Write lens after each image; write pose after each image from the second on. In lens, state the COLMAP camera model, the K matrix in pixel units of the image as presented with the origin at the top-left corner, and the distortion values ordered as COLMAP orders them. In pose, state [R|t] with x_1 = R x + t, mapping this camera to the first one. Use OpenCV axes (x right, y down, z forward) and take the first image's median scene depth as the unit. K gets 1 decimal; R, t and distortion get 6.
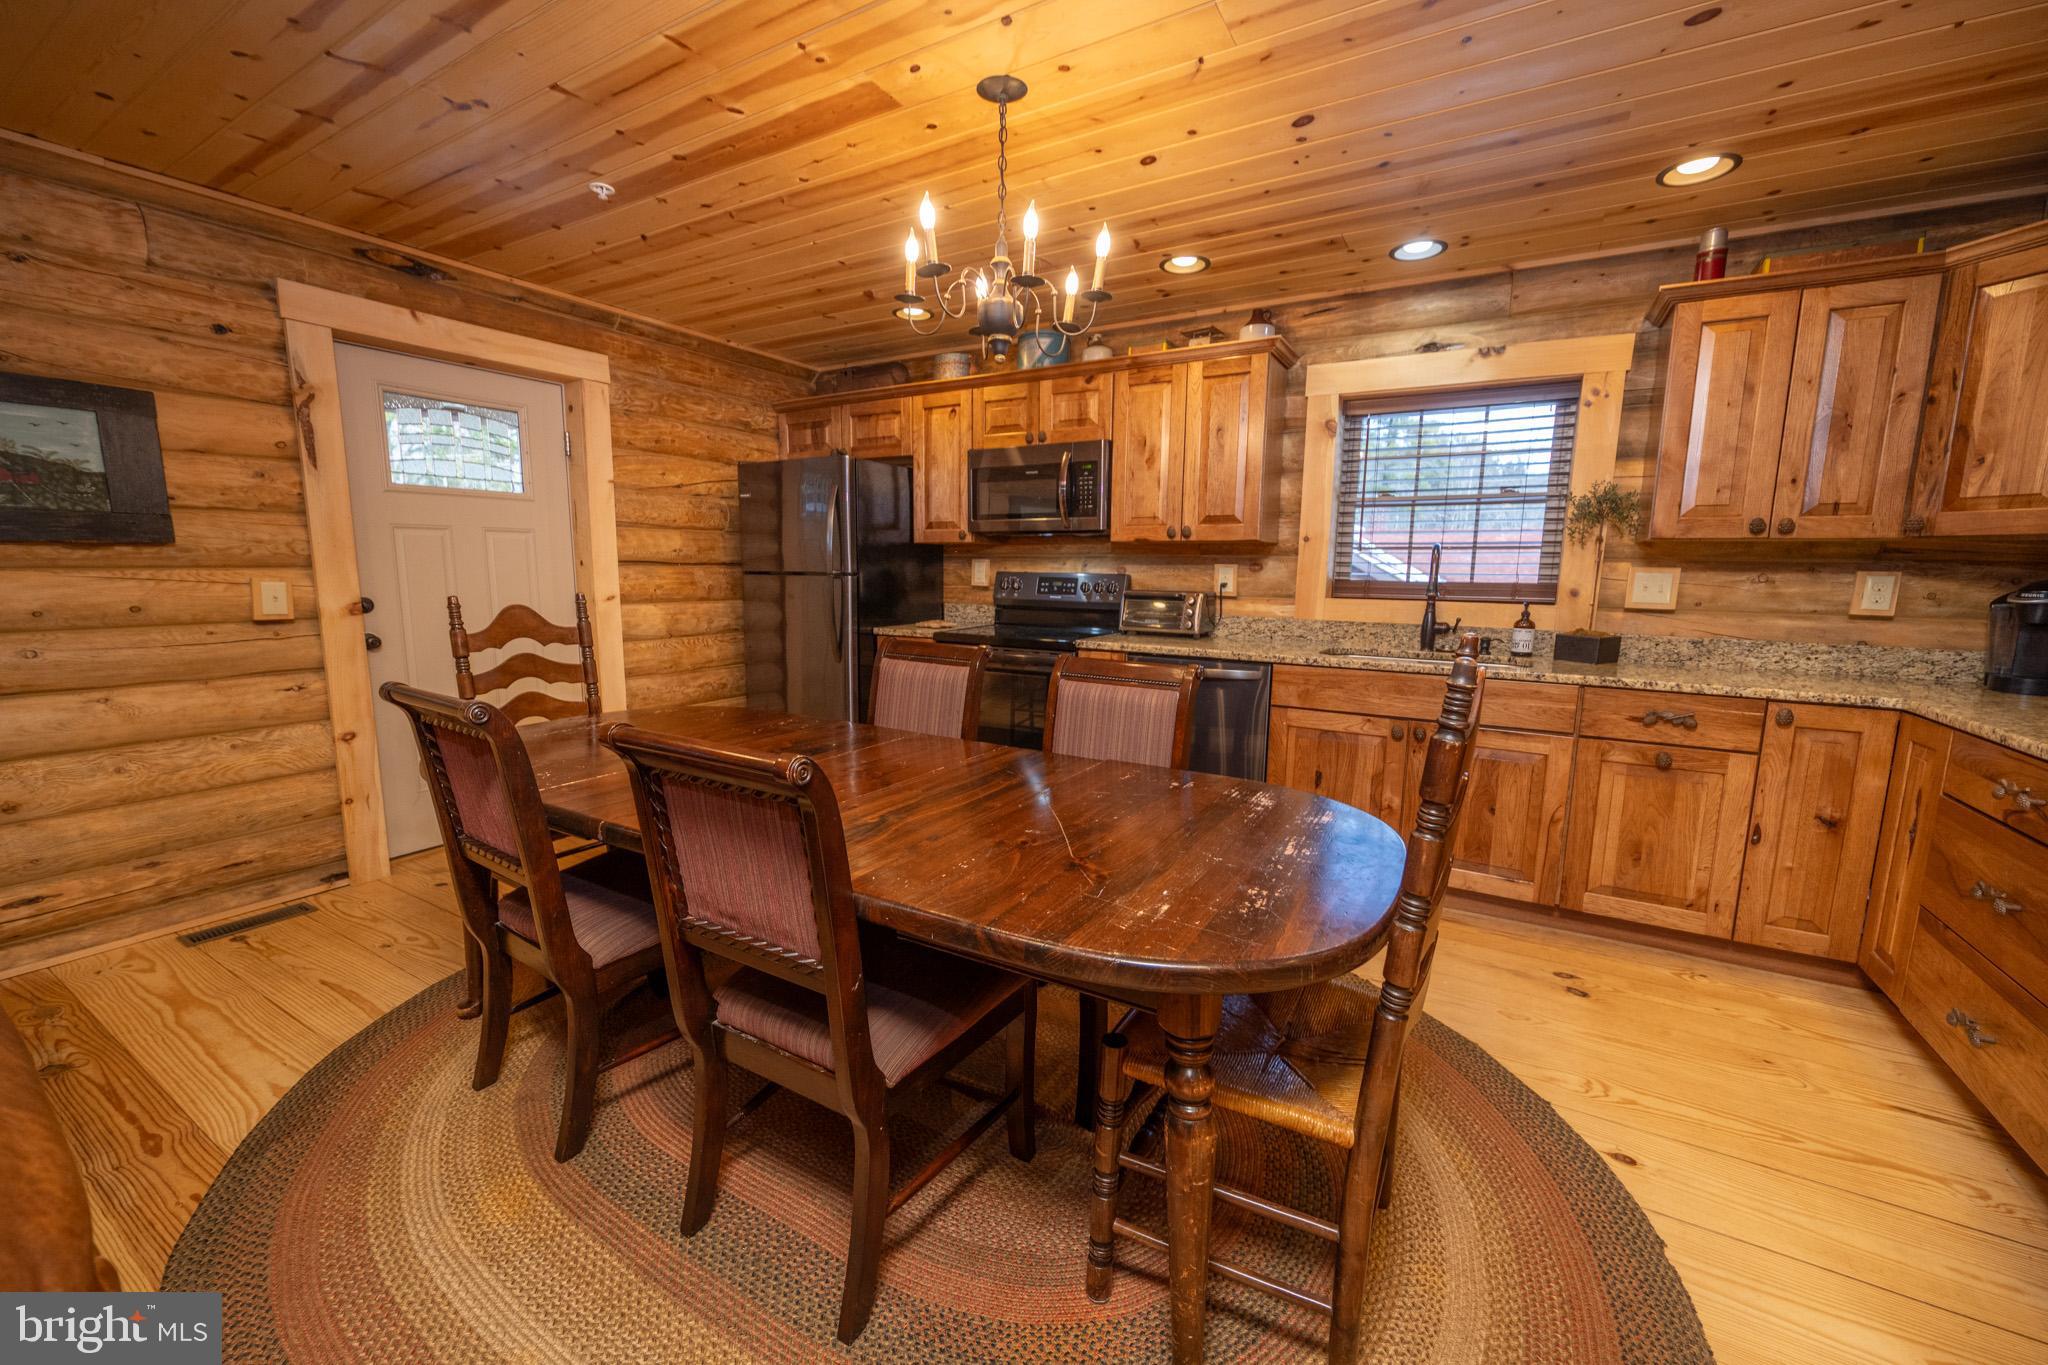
lens RADIAL K [[792.7, 0, 1024.0], [0, 792.7, 682.5], [0, 0, 1]] dist [-0.000150, 0.000105]
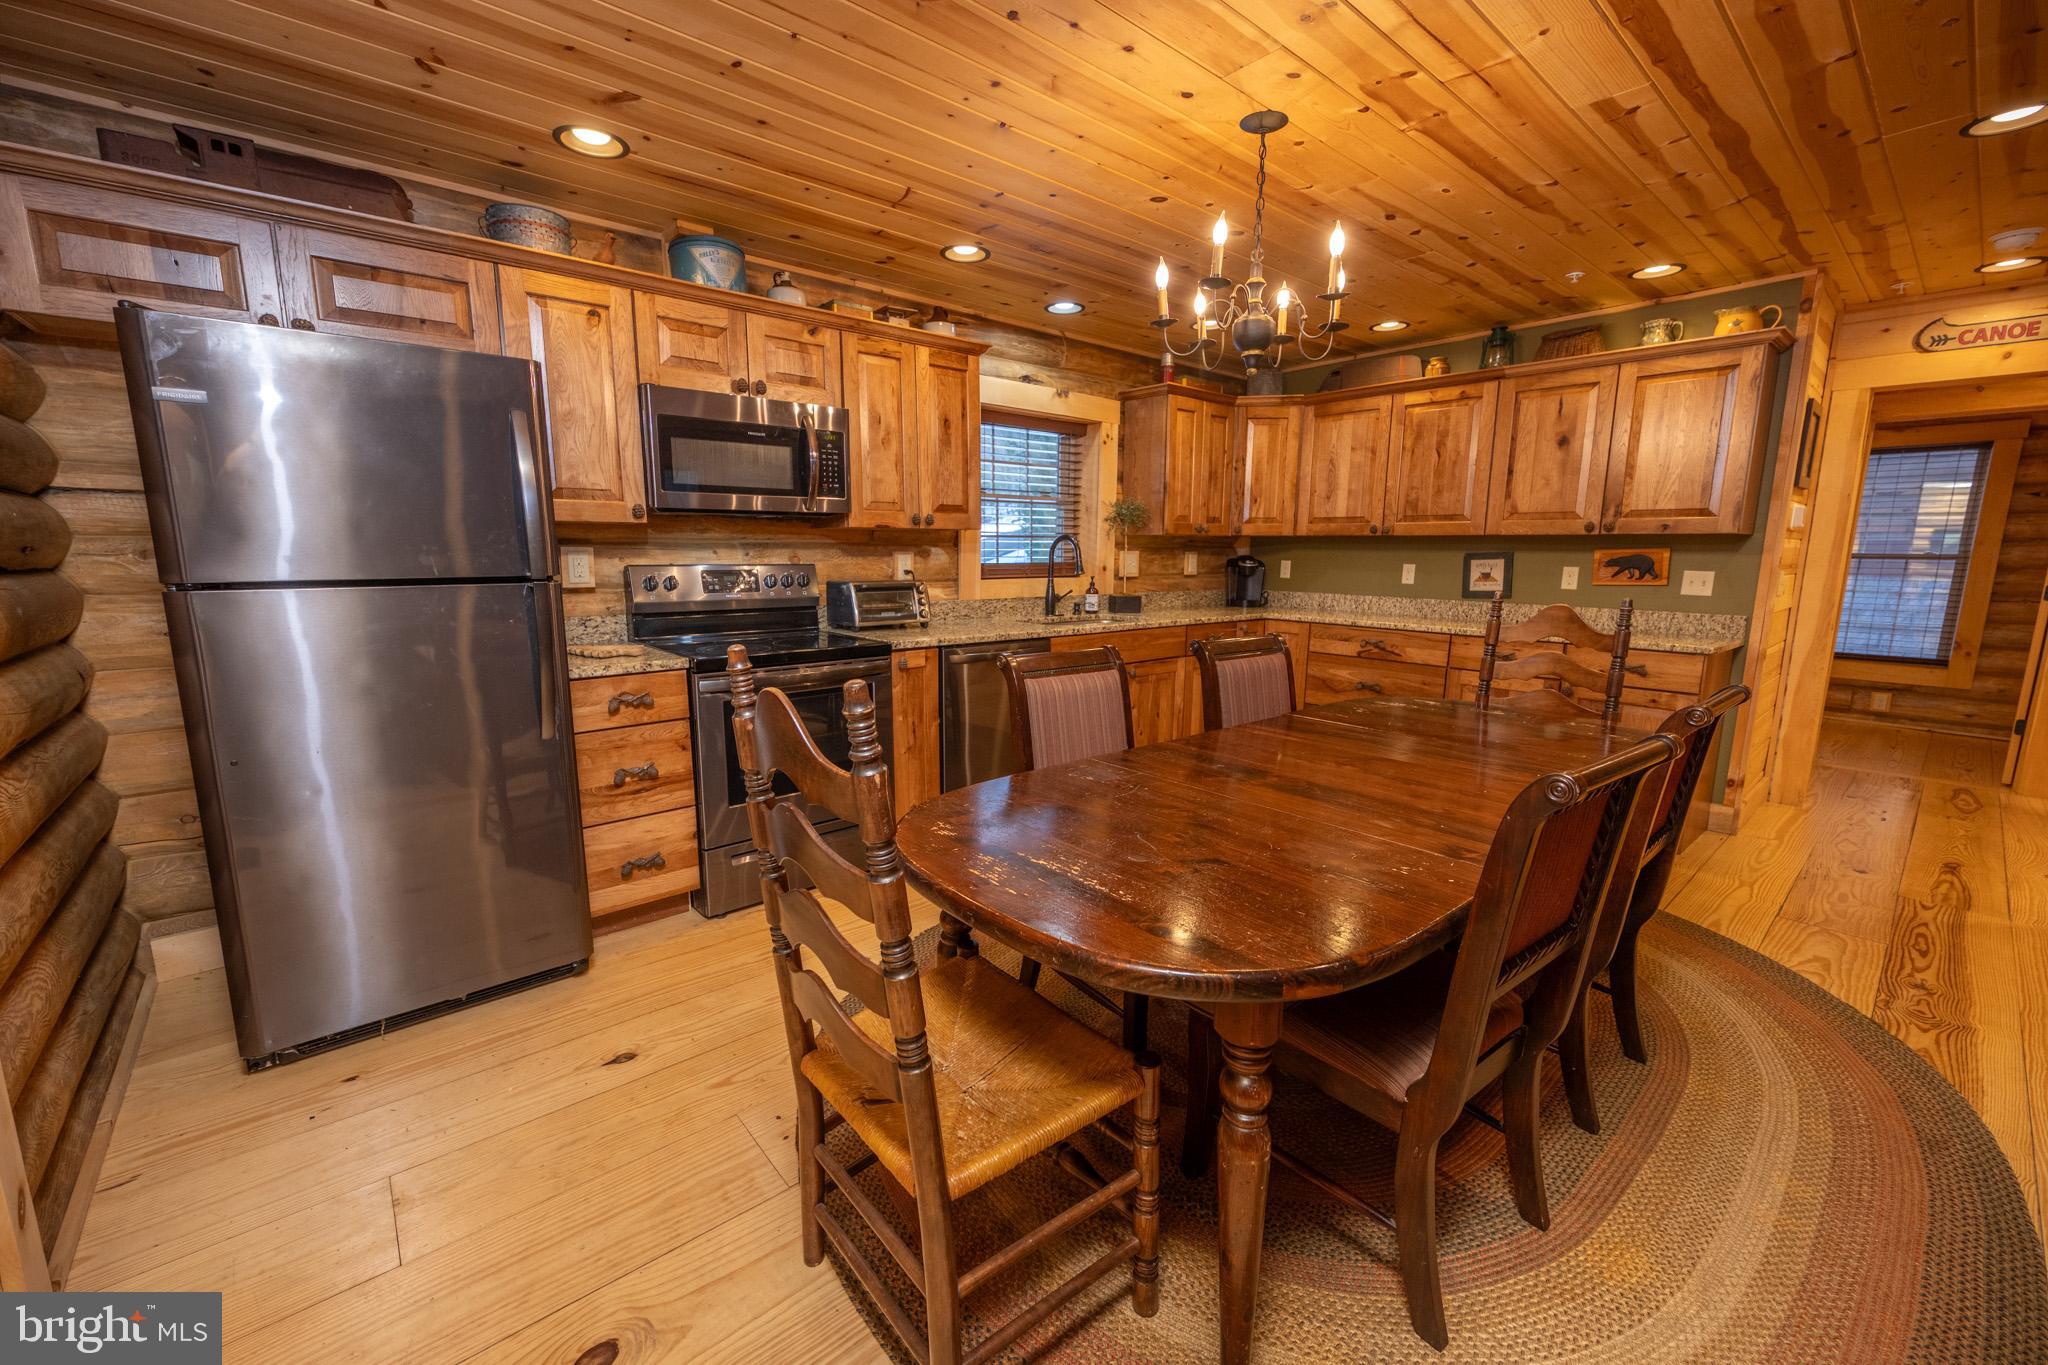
lens RADIAL K [[833.1, 0, 1024.0], [0, 833.1, 682.5], [0, 0, 1]] dist [0.024820, 0.000063]
pose [[0.323316, -0.157306, 0.933125, -0.758267], [0.145772, 0.982595, 0.115138, -0.091631], [-0.934996, 0.098798, 0.340619, 0.550612]]
